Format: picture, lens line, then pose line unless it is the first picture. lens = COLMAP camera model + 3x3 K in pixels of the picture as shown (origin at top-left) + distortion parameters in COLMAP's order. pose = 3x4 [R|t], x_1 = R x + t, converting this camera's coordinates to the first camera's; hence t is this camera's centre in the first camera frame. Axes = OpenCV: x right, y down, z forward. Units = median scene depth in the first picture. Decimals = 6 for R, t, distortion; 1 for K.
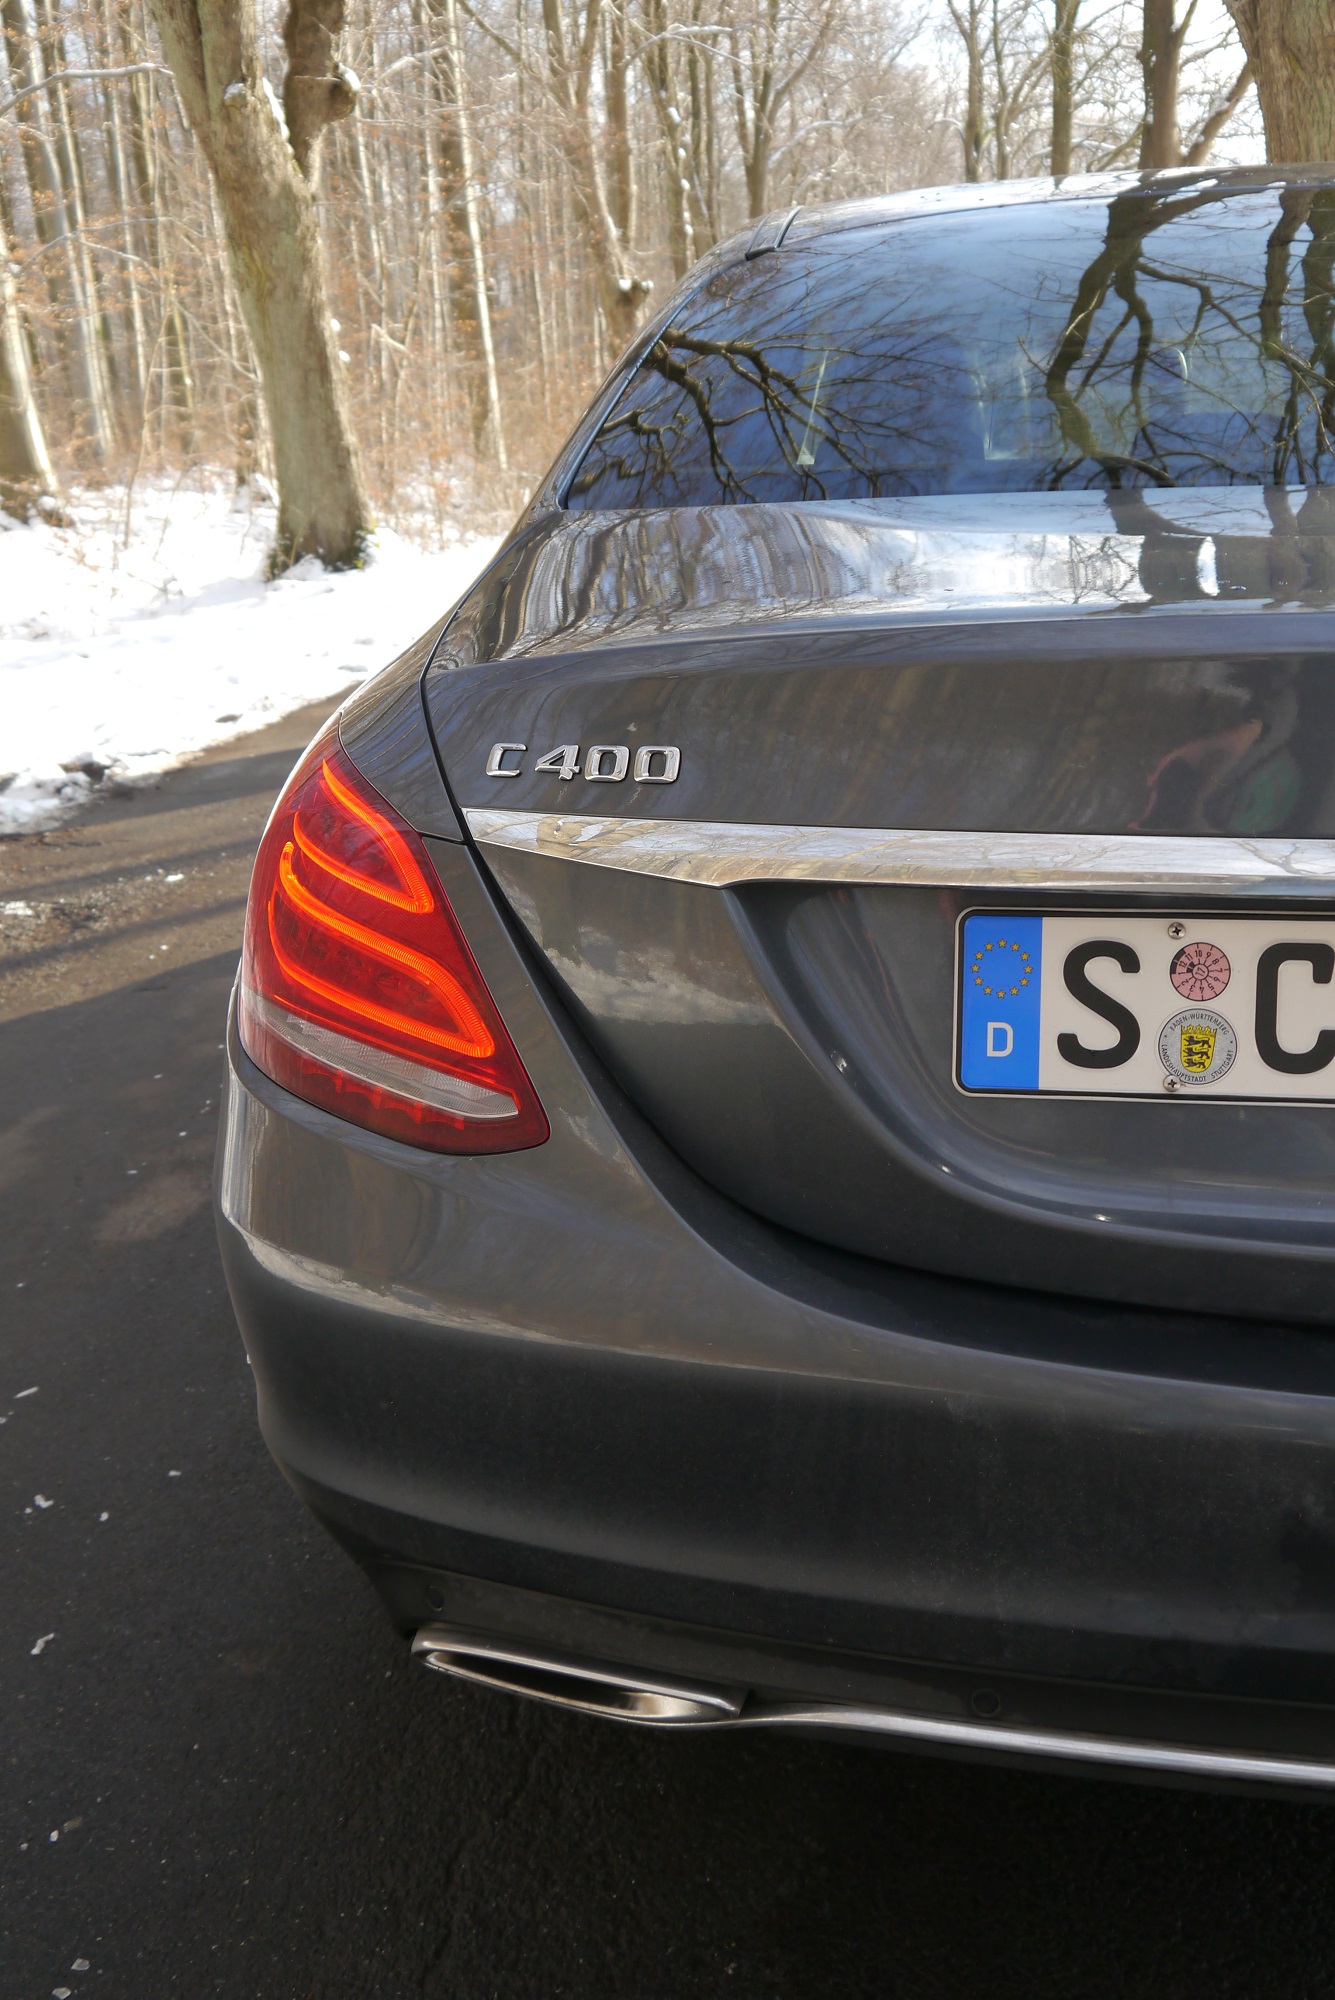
lens RADIAL K [[1779.5, 0, 667.5], [0, 1779.5, 1000.0], [0, 0, 1]] dist [-0.023648, 0.013387]
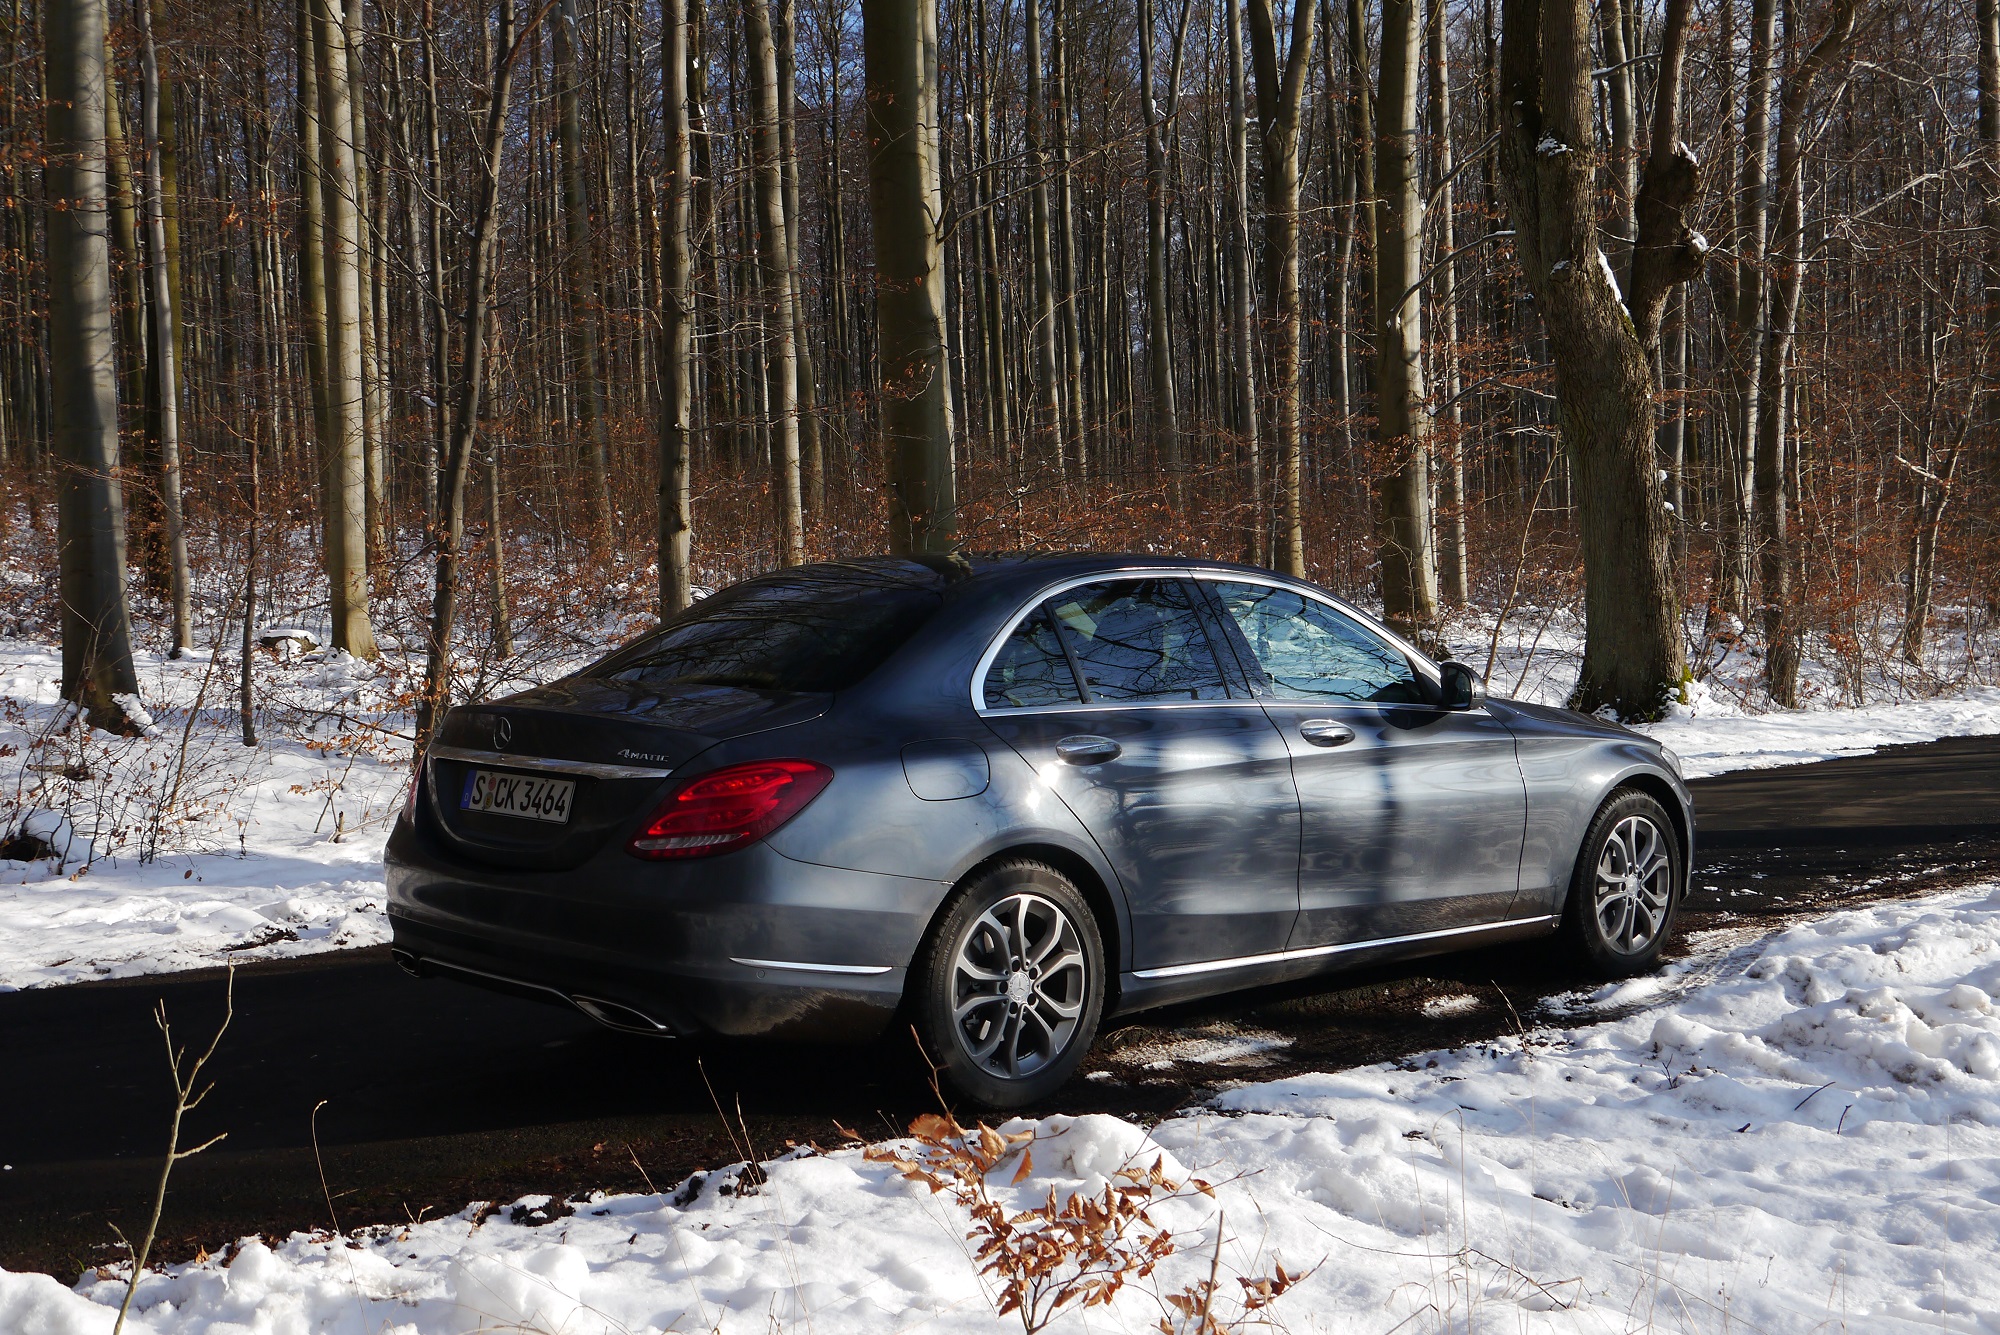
lens RADIAL K [[2357.6, 0, 1000.0], [0, 2357.6, 667.5], [0, 0, 1]] dist [0.000393, 0.000383]
pose [[0.803316, 0.055687, -0.592944, 0.698659], [-0.203563, 0.961328, -0.185500, 0.078339], [0.559683, 0.269717, 0.783586, -0.440226]]
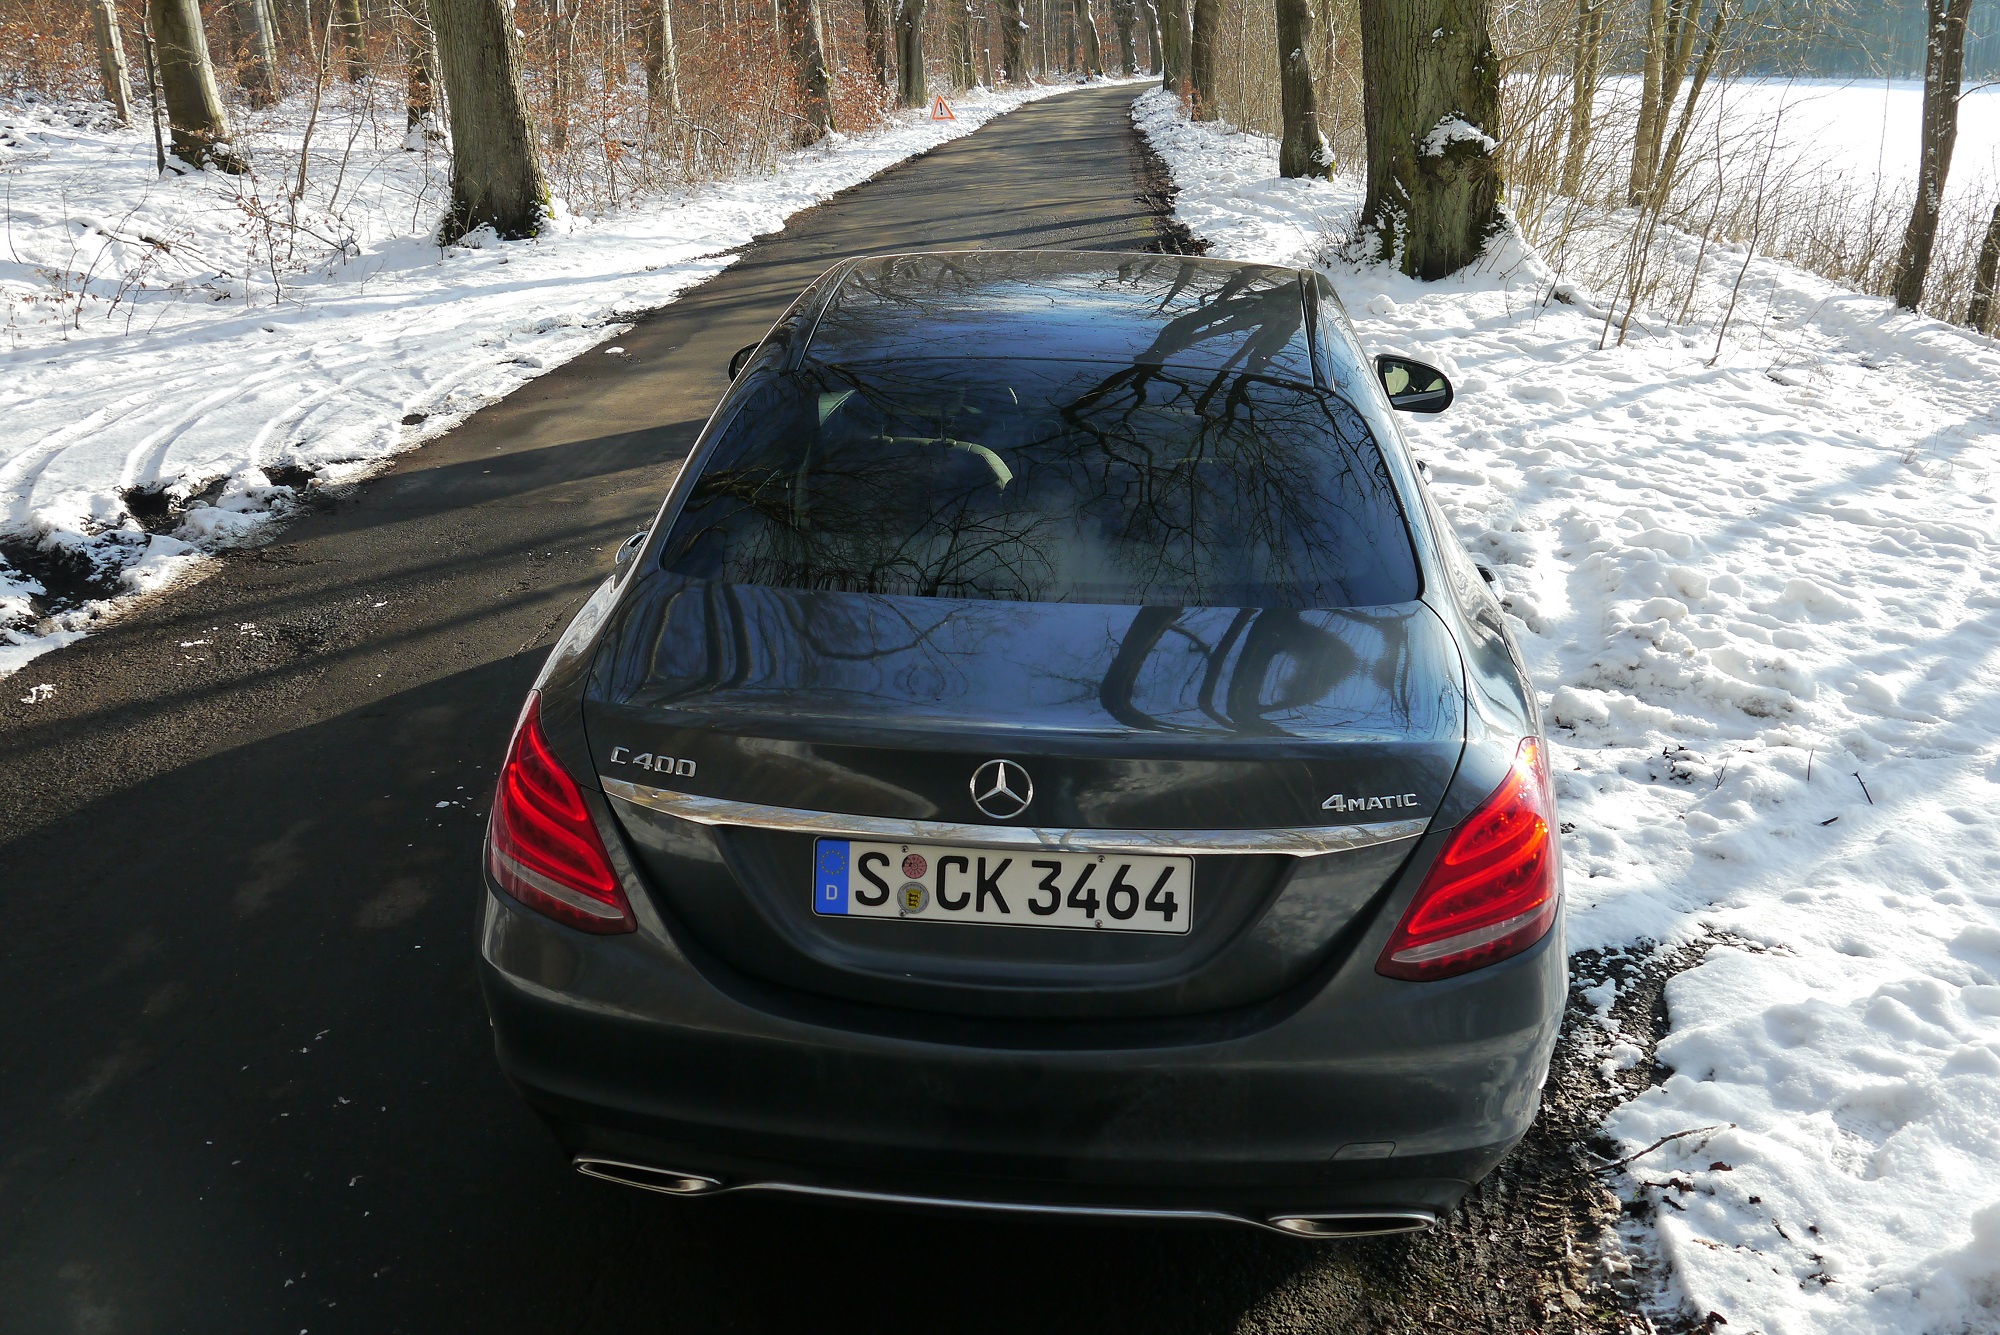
lens RADIAL K [[1779.5, 0, 1000.0], [0, 1779.5, 667.5], [0, 0, 1]] dist [-0.023648, 0.013387]
pose [[0.995787, 0.015557, 0.090364, 0.027663], [-0.017967, 0.999503, 0.025911, -0.048674], [-0.089916, -0.027426, 0.995572, -0.192509]]
